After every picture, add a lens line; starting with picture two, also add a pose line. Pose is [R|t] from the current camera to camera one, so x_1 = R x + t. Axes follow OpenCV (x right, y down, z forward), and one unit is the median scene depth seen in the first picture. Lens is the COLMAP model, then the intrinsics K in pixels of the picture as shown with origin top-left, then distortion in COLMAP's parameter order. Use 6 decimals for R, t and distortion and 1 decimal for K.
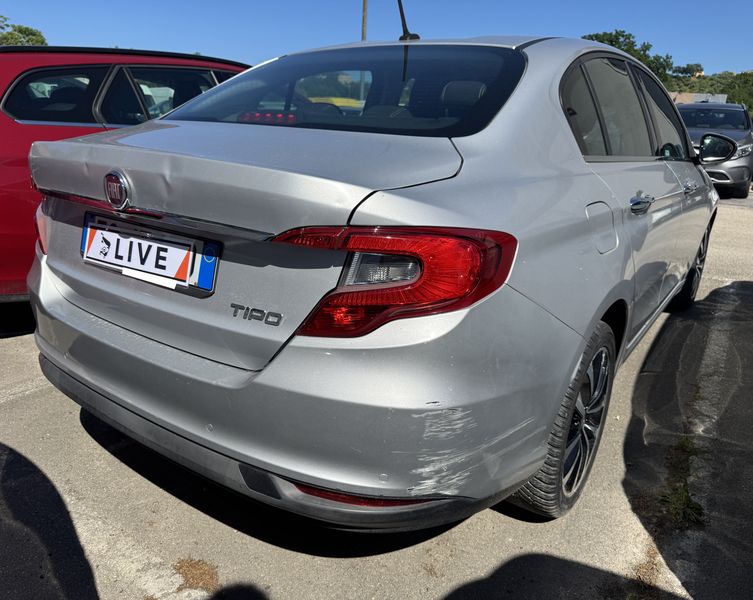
lens RADIAL K [[619.8, 0, 383.1], [0, 619.8, 301.7], [0, 0, 1]] dist [0.050091, -0.047555]
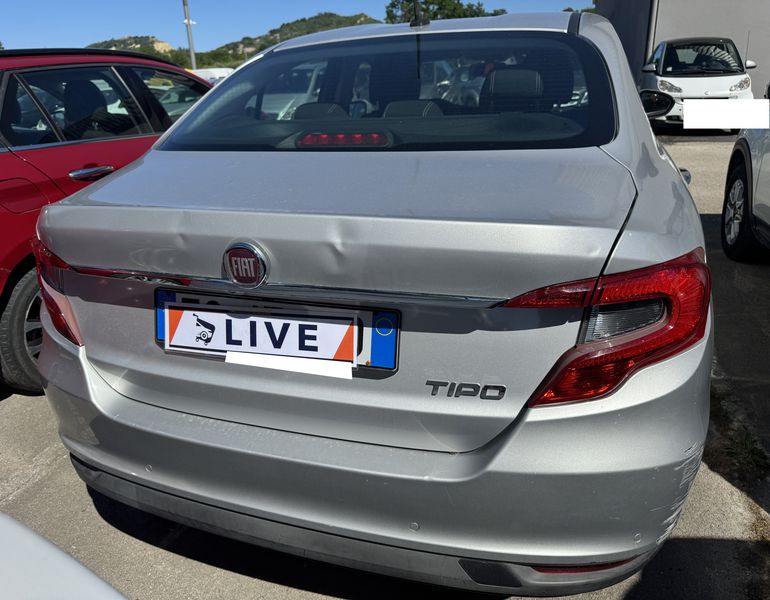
lens RADIAL K [[606.7, 0, 378.2], [0, 606.7, 295.4], [0, 0, 1]] dist [0.041516, -0.041070]
pose [[0.953205, -0.176350, 0.245562, -0.458700], [0.160574, 0.983527, 0.083016, -0.177561], [-0.256157, -0.039700, 0.965820, 0.218217]]
